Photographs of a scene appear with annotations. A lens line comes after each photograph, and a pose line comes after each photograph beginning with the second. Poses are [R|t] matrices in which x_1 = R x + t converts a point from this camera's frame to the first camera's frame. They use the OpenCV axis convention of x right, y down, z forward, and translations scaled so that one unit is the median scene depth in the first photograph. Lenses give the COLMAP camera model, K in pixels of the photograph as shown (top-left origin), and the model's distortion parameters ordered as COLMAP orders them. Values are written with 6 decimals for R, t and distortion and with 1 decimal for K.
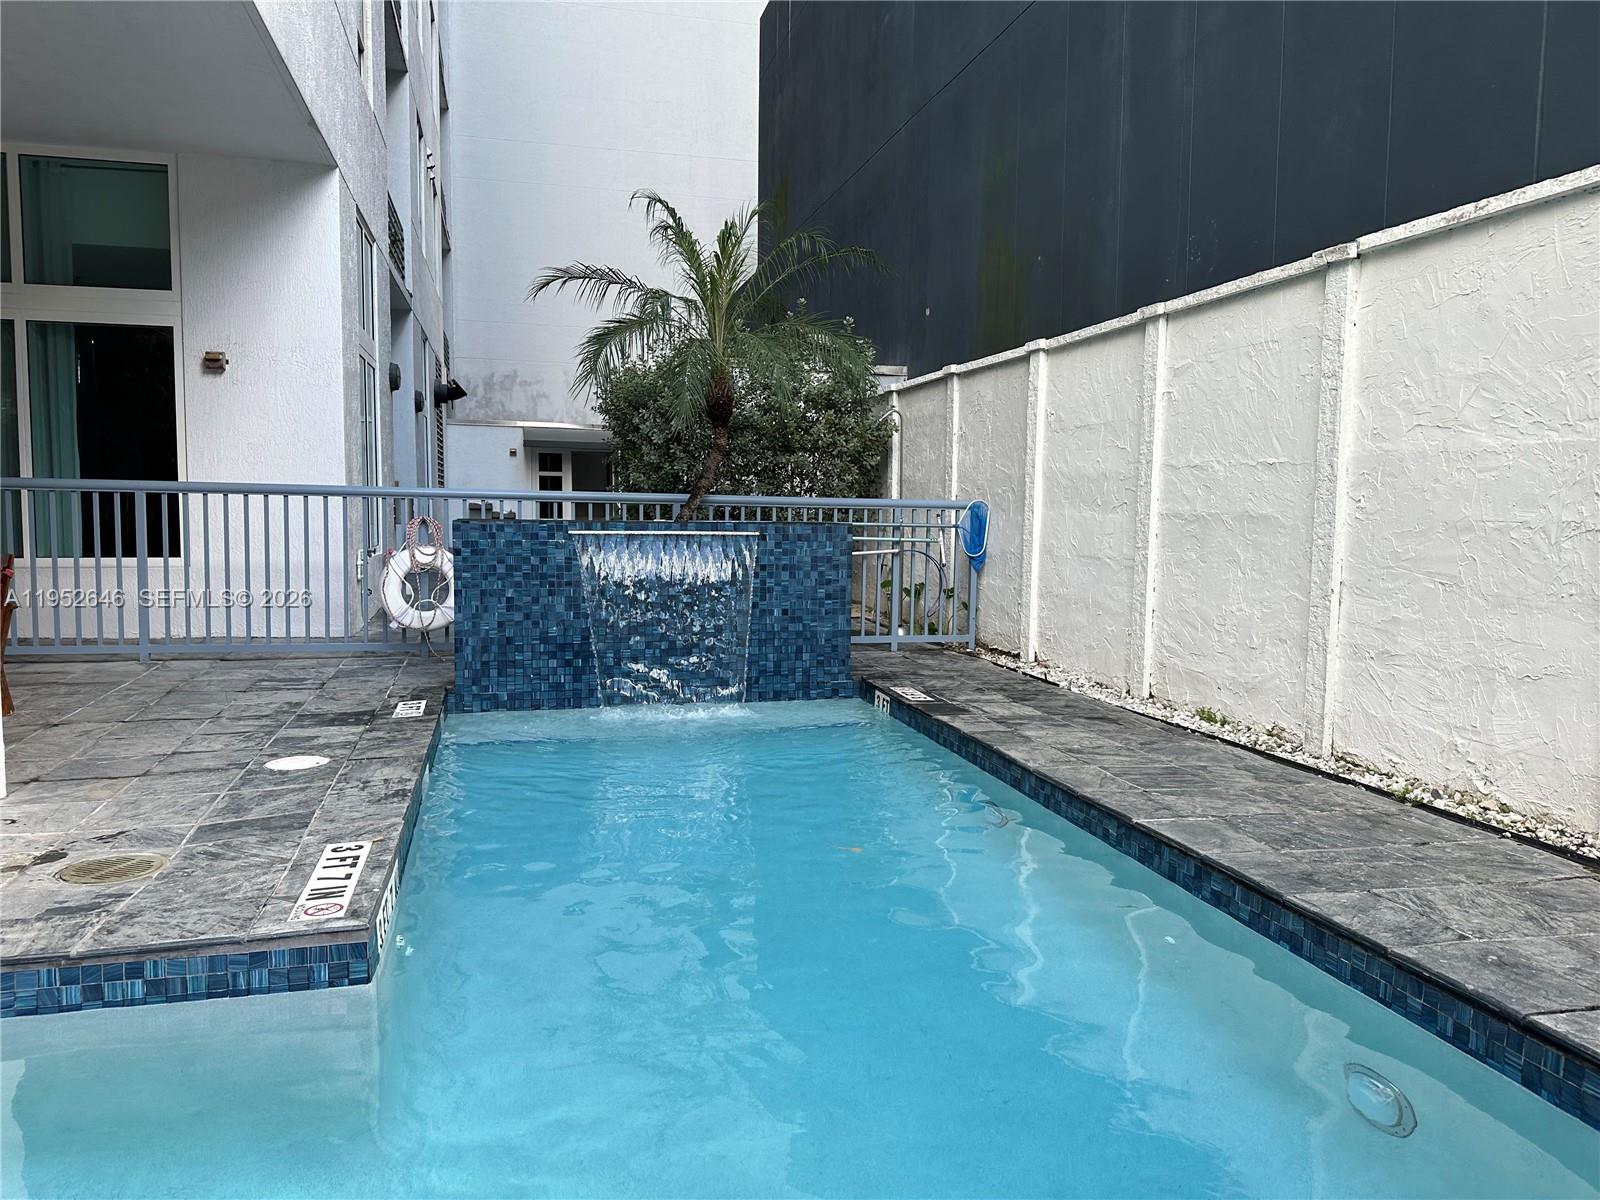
lens RADIAL K [[1138.4, 0, 687.5], [0, 1138.4, 606.8], [0, 0, 1]] dist [0.060622, -0.080640]
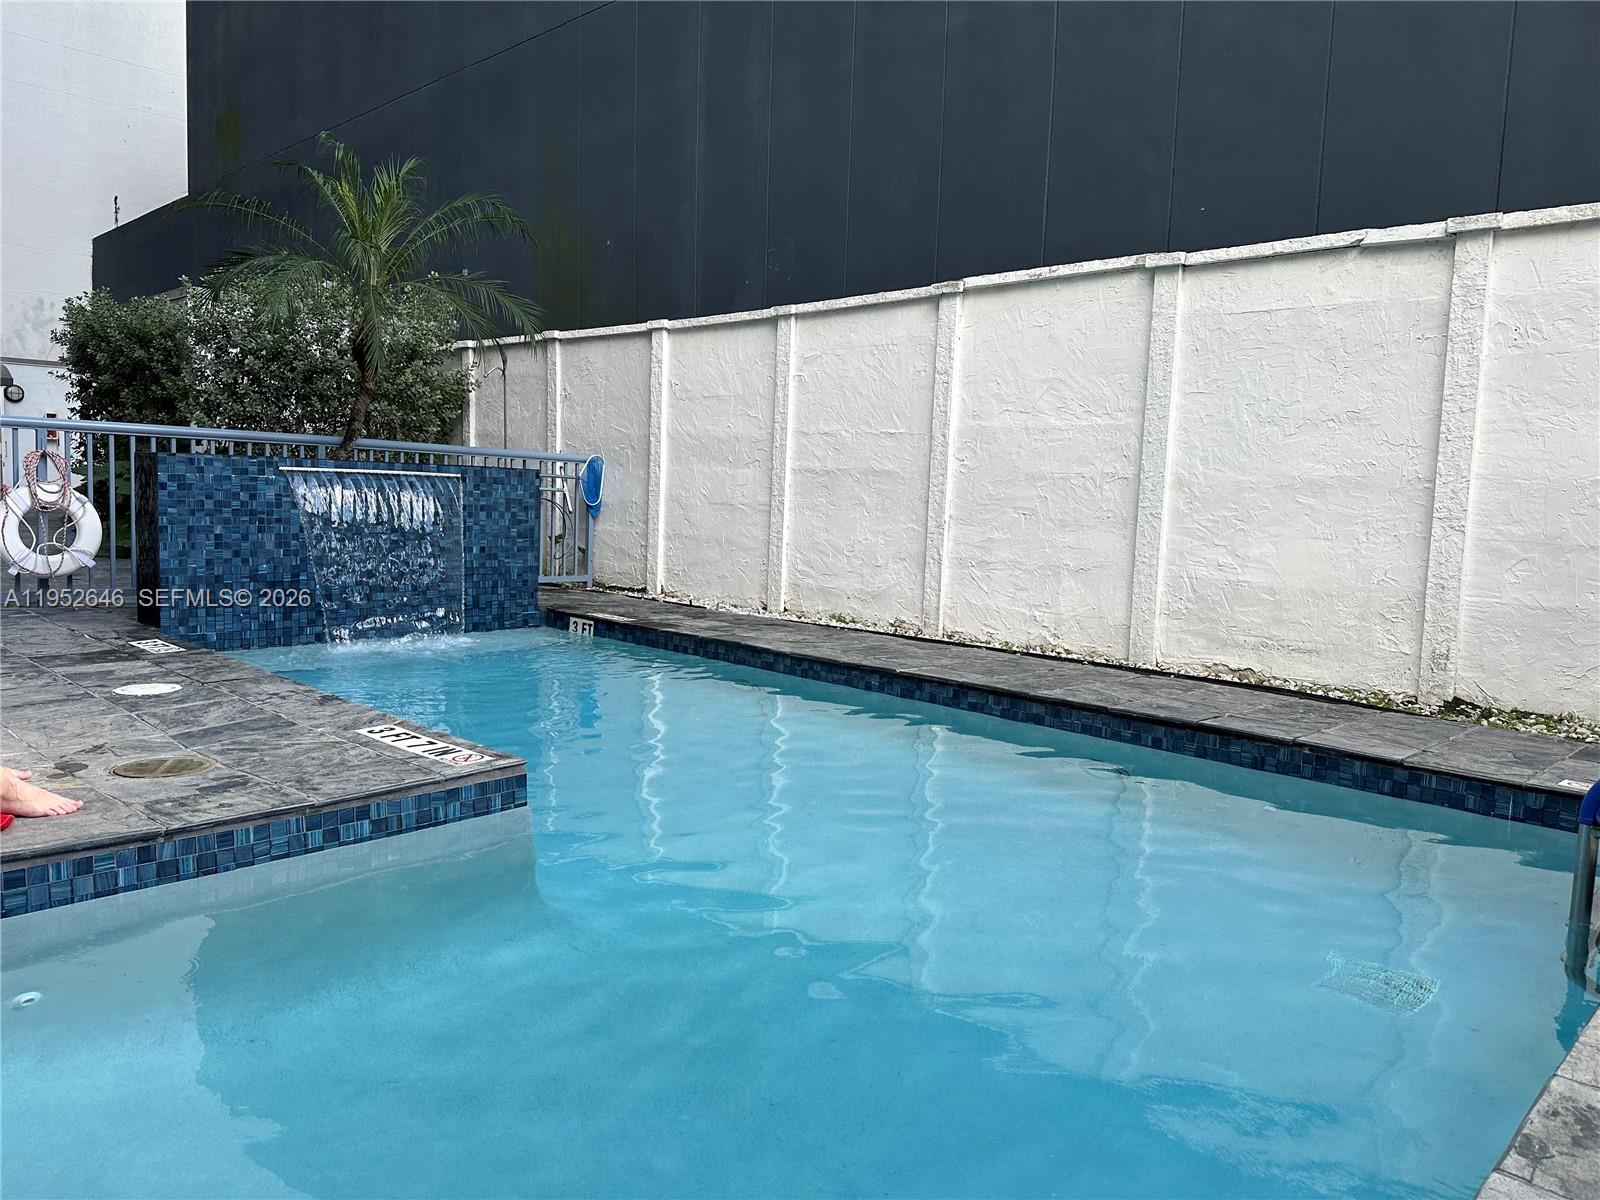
lens RADIAL K [[1138.4, 0, 769.1], [0, 1138.4, 615.9], [0, 0, 1]] dist [0.060622, -0.080640]
pose [[0.847318, -0.037660, 0.529750, -0.304034], [0.017823, 0.998937, 0.042507, 0.030382], [-0.530787, -0.026575, 0.847088, -0.082738]]
